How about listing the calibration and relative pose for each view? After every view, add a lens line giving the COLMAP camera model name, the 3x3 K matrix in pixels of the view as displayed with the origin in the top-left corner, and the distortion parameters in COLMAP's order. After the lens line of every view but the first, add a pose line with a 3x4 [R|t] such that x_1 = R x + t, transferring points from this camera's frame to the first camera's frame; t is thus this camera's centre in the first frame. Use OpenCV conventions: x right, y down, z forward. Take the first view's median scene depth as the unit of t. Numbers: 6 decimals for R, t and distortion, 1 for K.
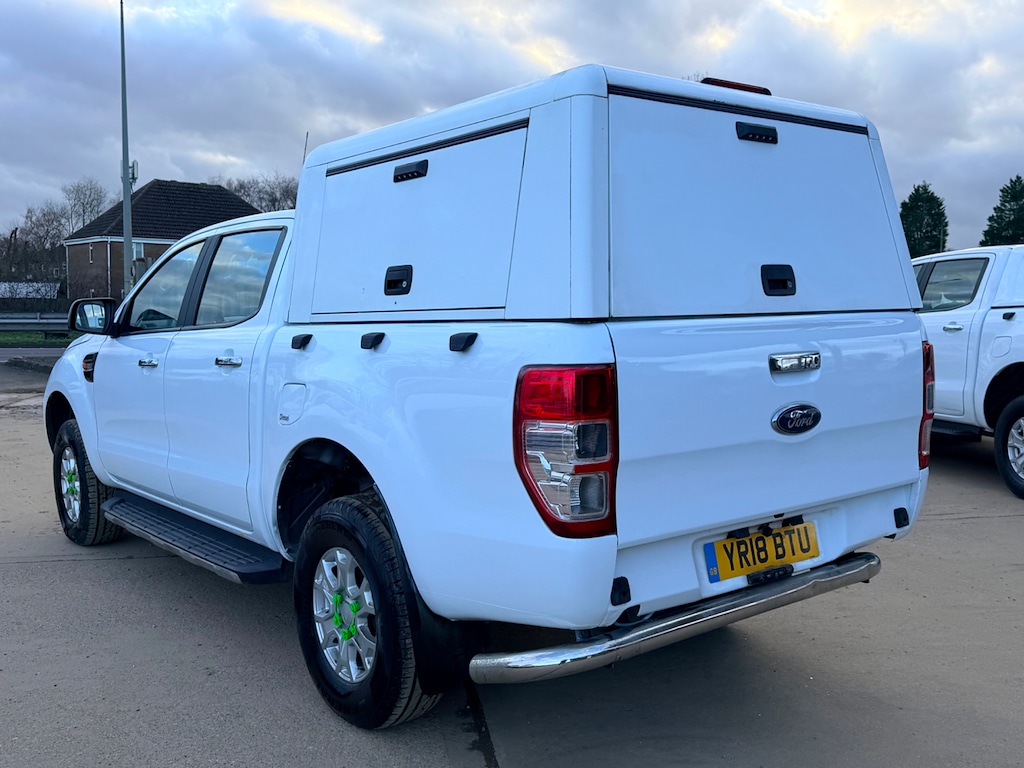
lens RADIAL K [[968.0, 0, 508.7], [0, 968.0, 383.7], [0, 0, 1]] dist [0.176201, -0.353697]
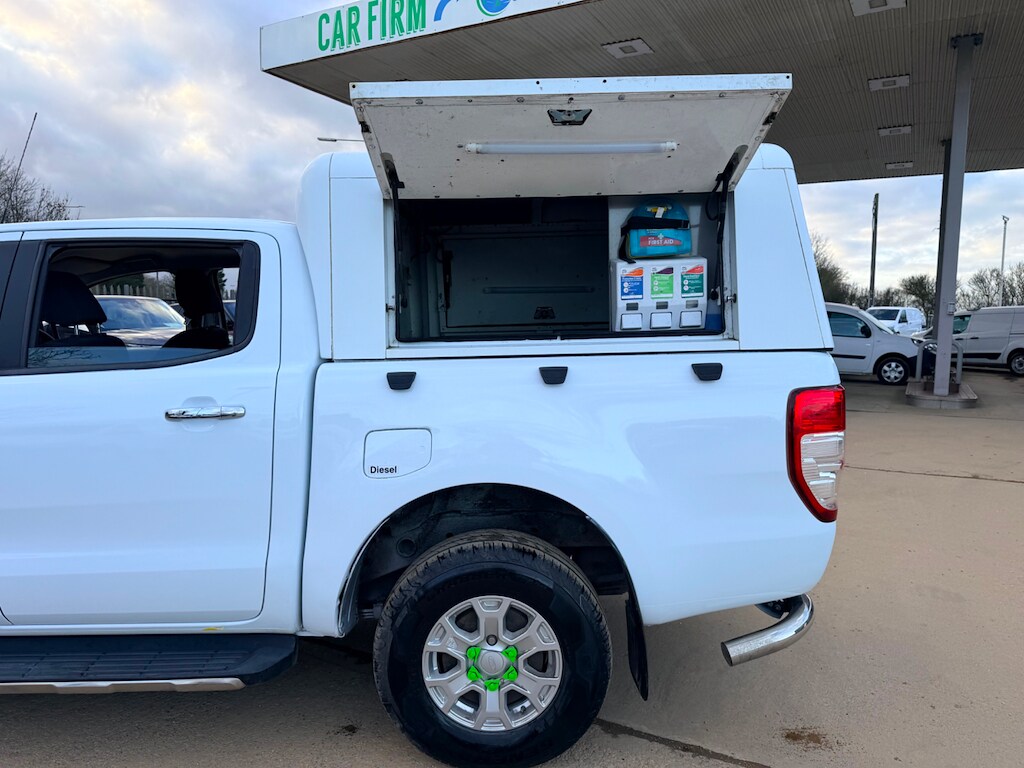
lens RADIAL K [[719.2, 0, 511.9], [0, 719.2, 383.7], [0, 0, 1]] dist [0.086871, -0.124486]
pose [[0.627638, -0.073858, 0.774994, -0.709258], [0.062802, 0.997049, 0.044160, -0.068283], [-0.775968, 0.020955, 0.630424, 0.557444]]
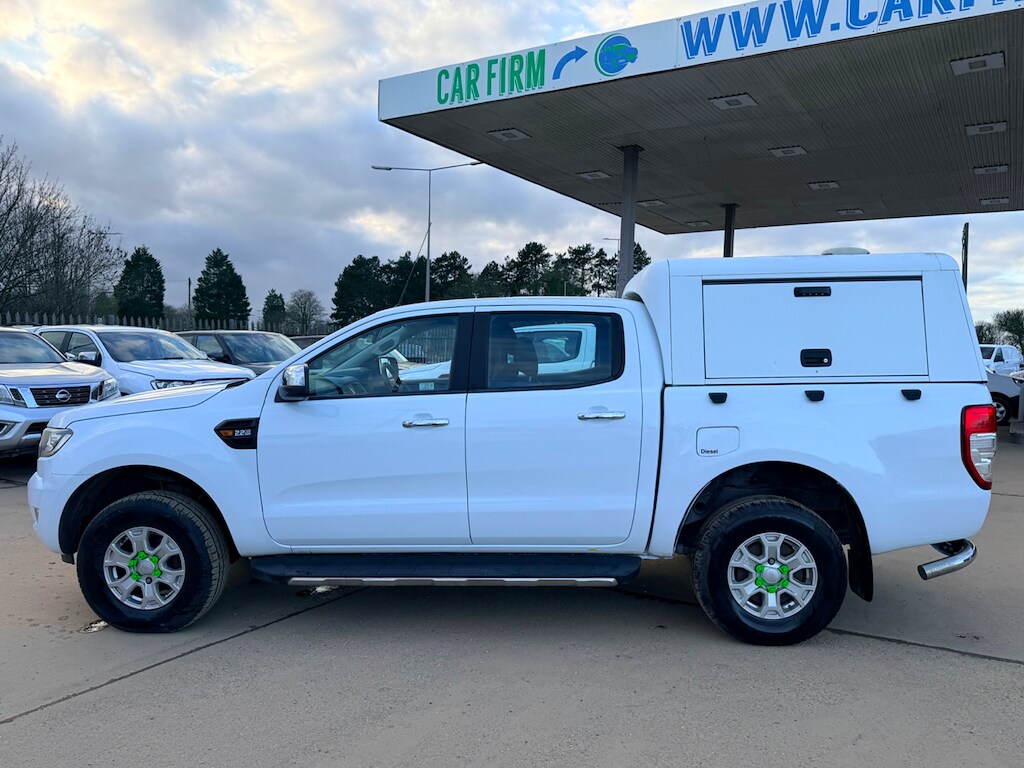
lens RADIAL K [[795.0, 0, 516.6], [0, 795.0, 383.9], [0, 0, 1]] dist [0.112083, -0.171494]
pose [[0.660599, -0.028082, 0.750213, -1.415671], [0.052542, 0.998579, -0.008888, -0.075159], [-0.748898, 0.045289, 0.661136, 0.475131]]
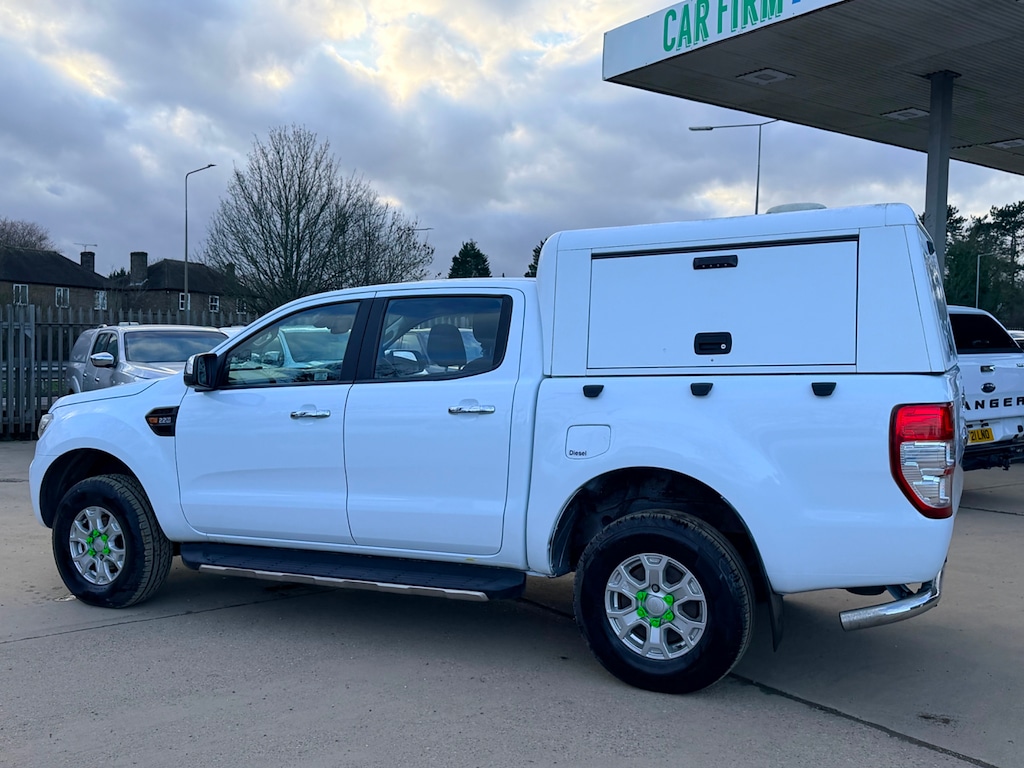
lens RADIAL K [[968.0, 0, 508.7], [0, 968.0, 383.7], [0, 0, 1]] dist [0.176201, -0.353697]
pose [[0.902508, -0.014209, 0.430440, -0.912489], [0.033146, 0.998783, -0.036526, -0.011938], [-0.429397, 0.047232, 0.901880, -0.073342]]
